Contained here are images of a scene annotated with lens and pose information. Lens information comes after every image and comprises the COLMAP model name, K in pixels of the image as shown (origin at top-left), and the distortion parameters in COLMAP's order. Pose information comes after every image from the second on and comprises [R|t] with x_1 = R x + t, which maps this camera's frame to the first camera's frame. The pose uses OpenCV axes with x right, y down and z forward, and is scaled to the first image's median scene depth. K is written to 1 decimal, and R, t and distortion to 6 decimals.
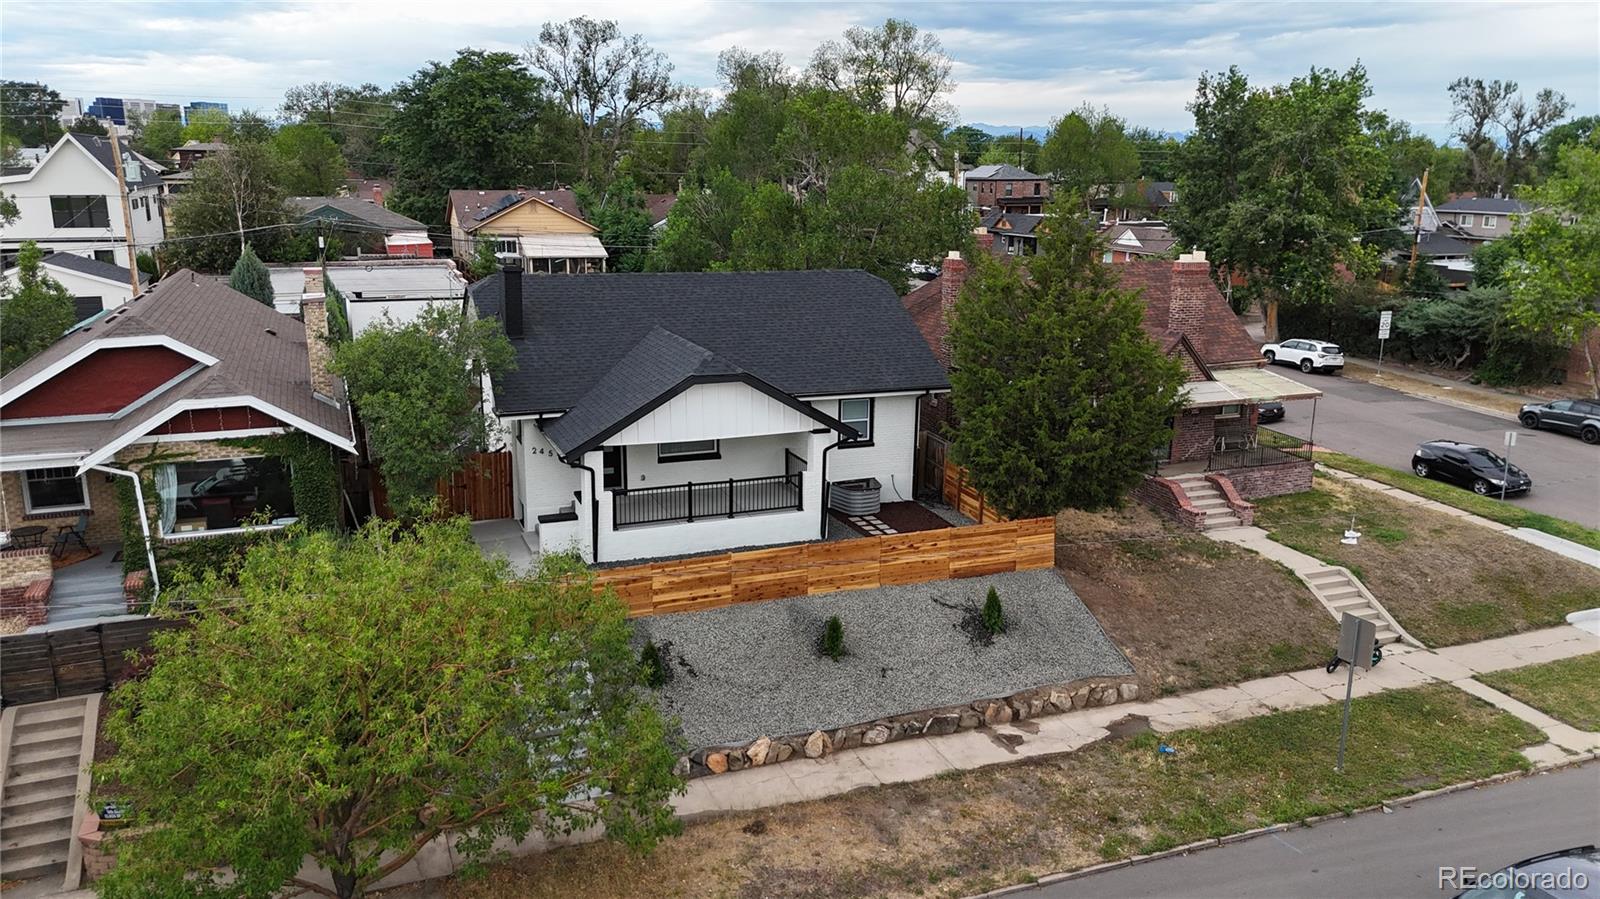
lens RADIAL K [[1176.7, 0, 800.0], [0, 1176.7, 449.5], [0, 0, 1]] dist [0.071995, -0.071355]
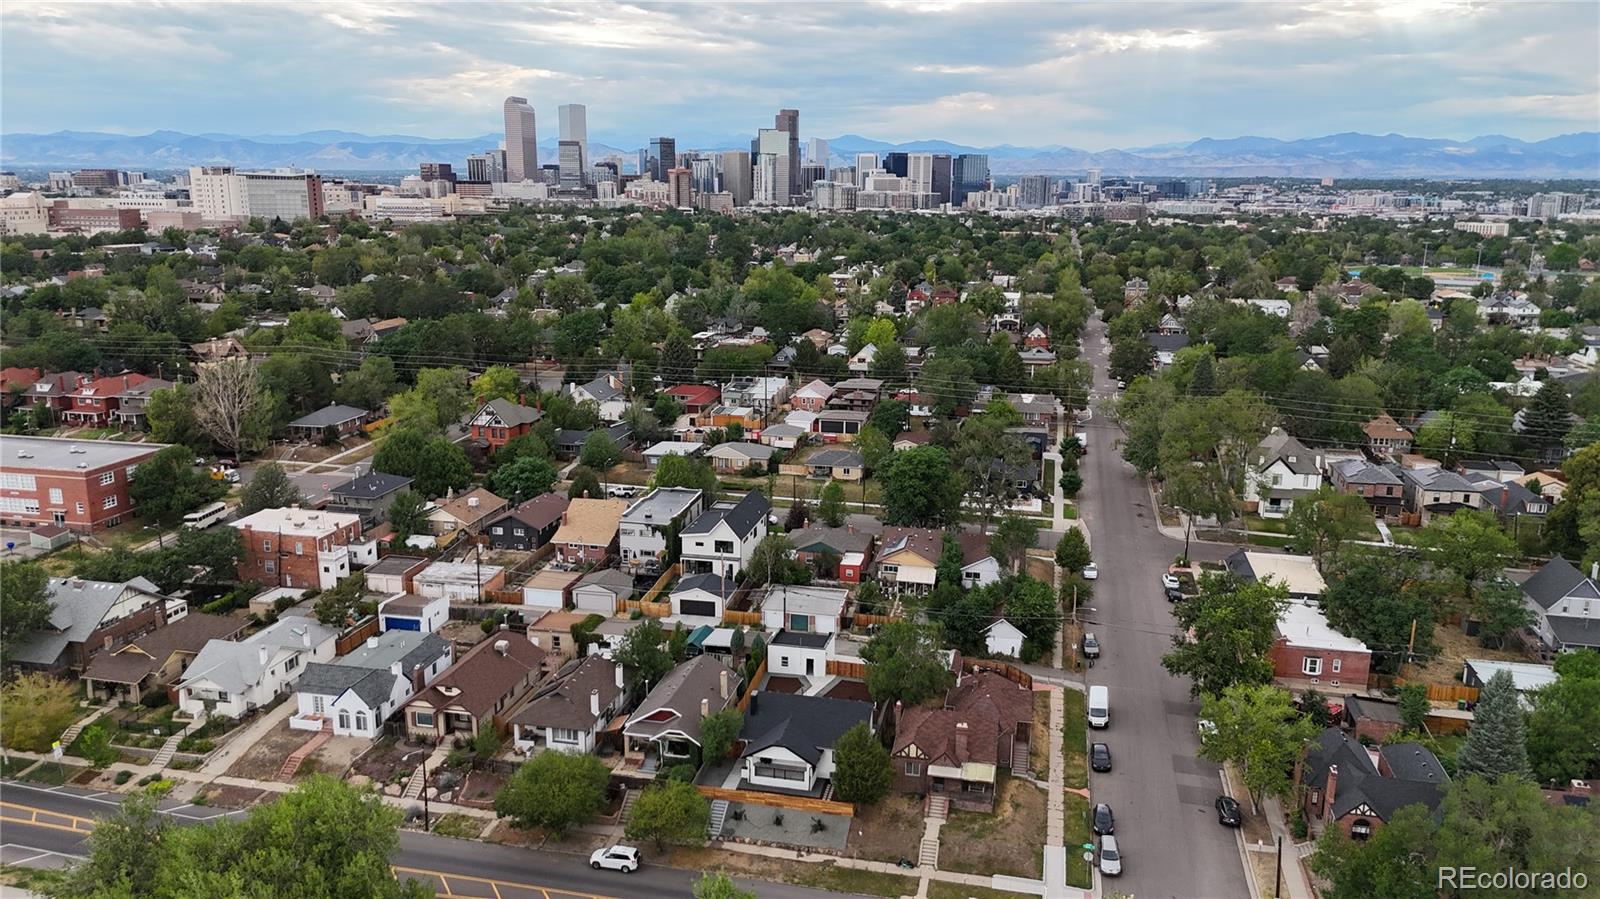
lens RADIAL K [[1176.7, 0, 800.0], [0, 1176.7, 449.5], [0, 0, 1]] dist [0.071995, -0.071355]
pose [[0.829124, 0.122521, -0.545474, 2.121383], [-0.131801, 0.991026, 0.022259, -1.195226], [0.543306, 0.053438, 0.837832, -2.459856]]
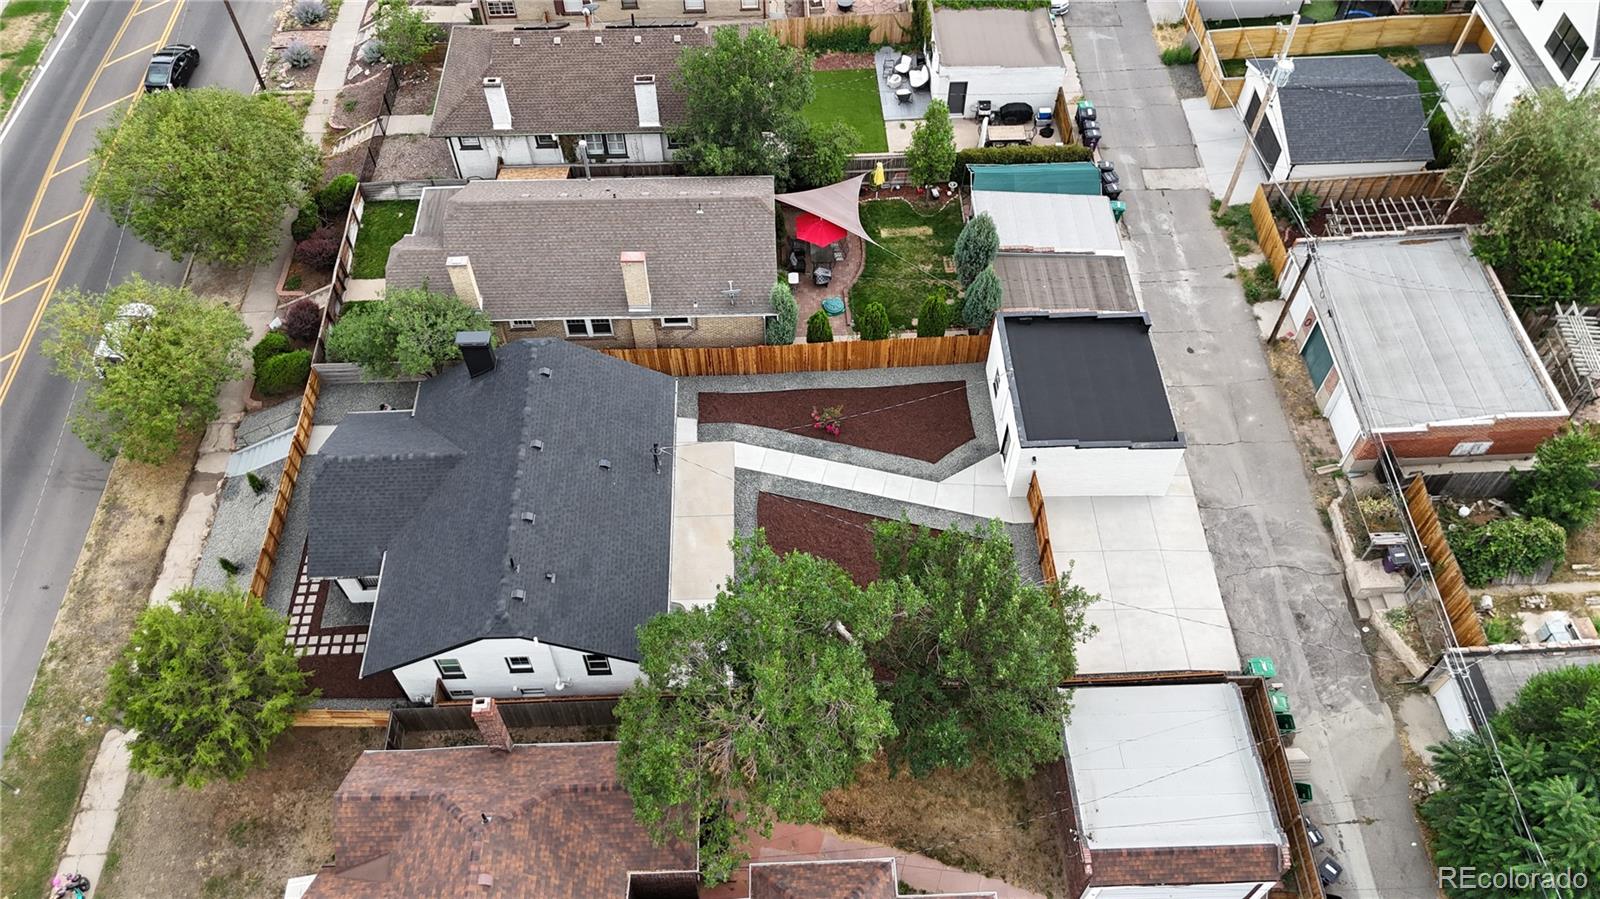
lens RADIAL K [[1176.7, 0, 800.0], [0, 1176.7, 449.5], [0, 0, 1]] dist [0.071995, -0.071355]
pose [[-0.335169, 0.749532, -0.570844, 0.596684], [-0.225489, 0.524466, 0.821030, -1.512323], [0.914777, 0.403903, -0.006773, 1.608799]]
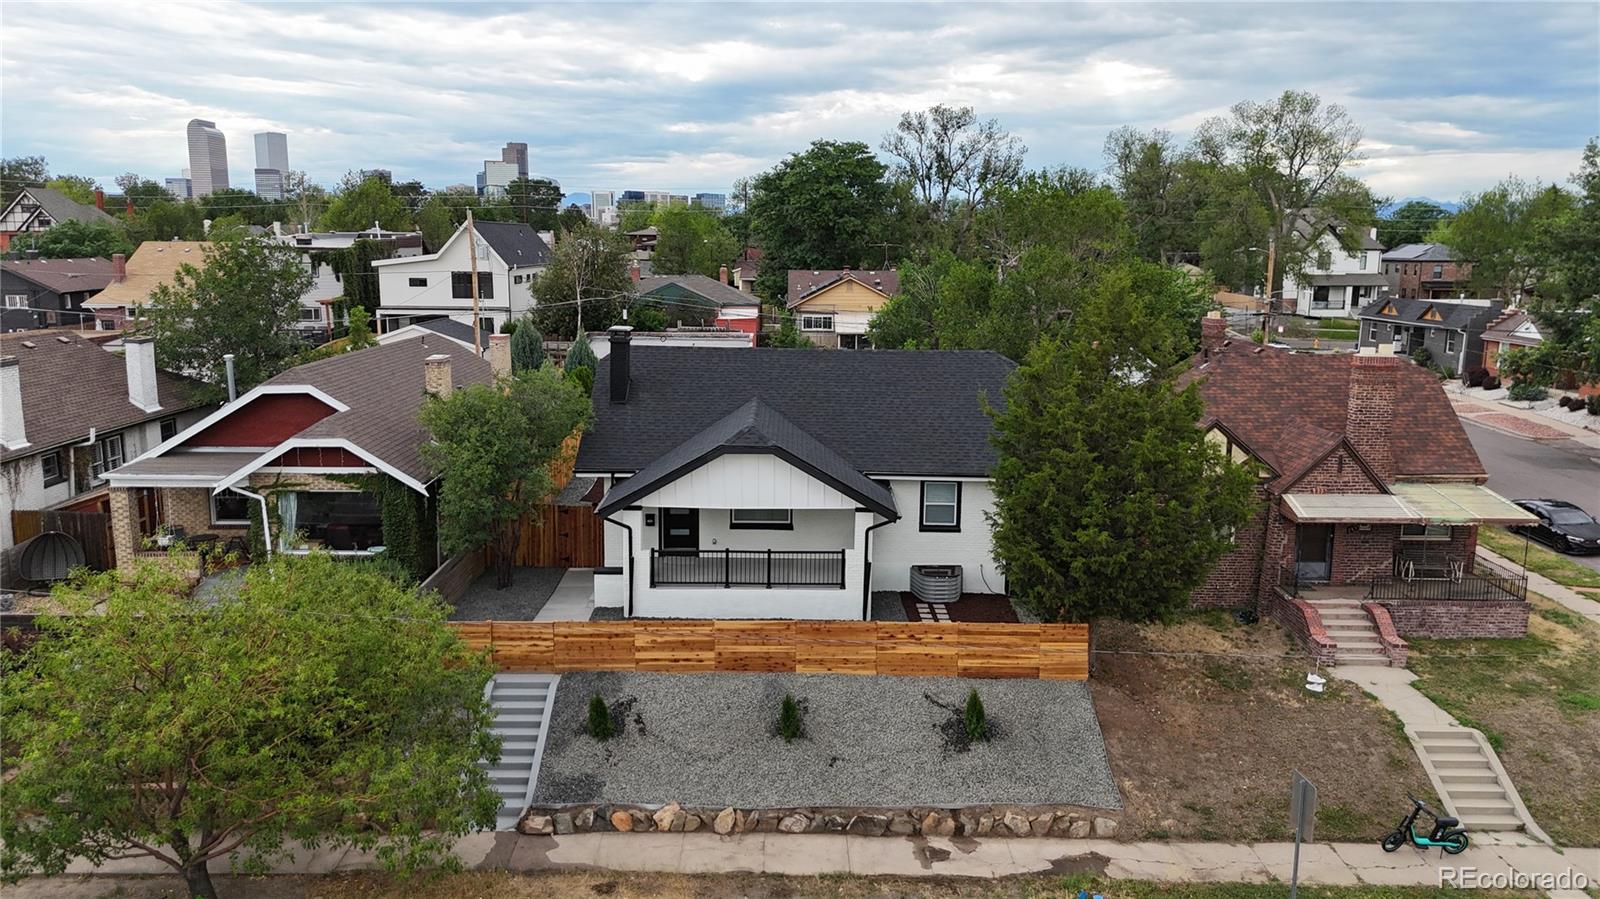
lens RADIAL K [[1176.7, 0, 800.0], [0, 1176.7, 449.5], [0, 0, 1]] dist [0.071995, -0.071355]
pose [[0.932220, 0.063478, -0.356280, 0.346039], [-0.086581, 0.995026, -0.049259, -0.014444], [0.351381, 0.076767, 0.933080, 0.059765]]
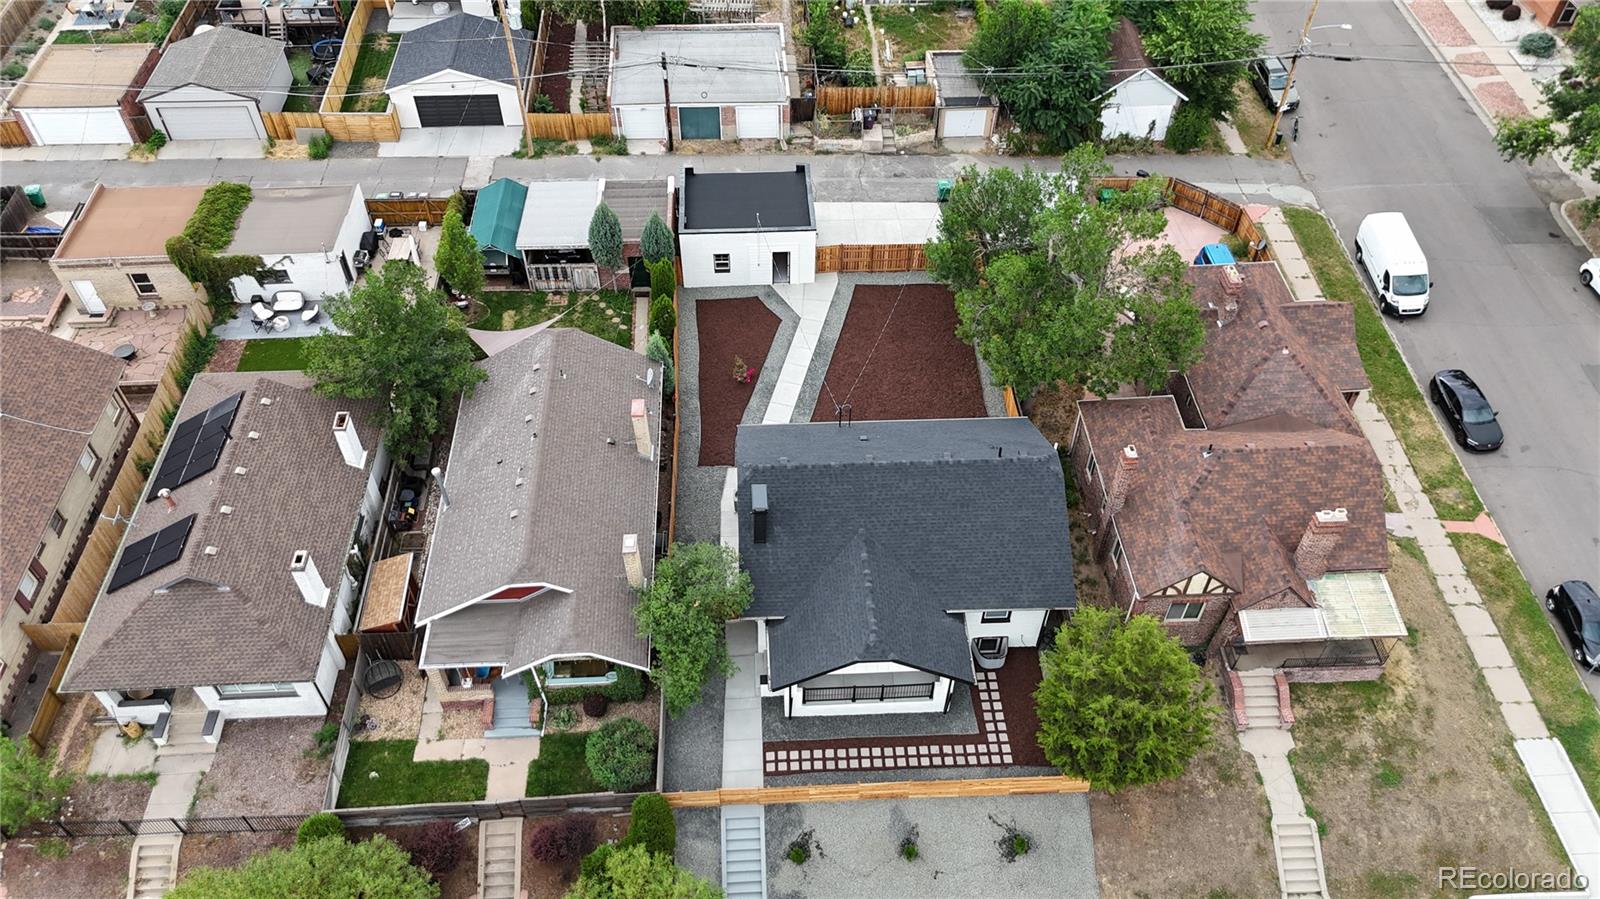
lens RADIAL K [[1176.7, 0, 800.0], [0, 1176.7, 449.5], [0, 0, 1]] dist [0.071995, -0.071355]
pose [[0.946651, 0.234242, -0.221321, 0.110191], [-0.071076, 0.821624, 0.565581, -1.141874], [0.314325, -0.519677, 0.794440, -0.073928]]
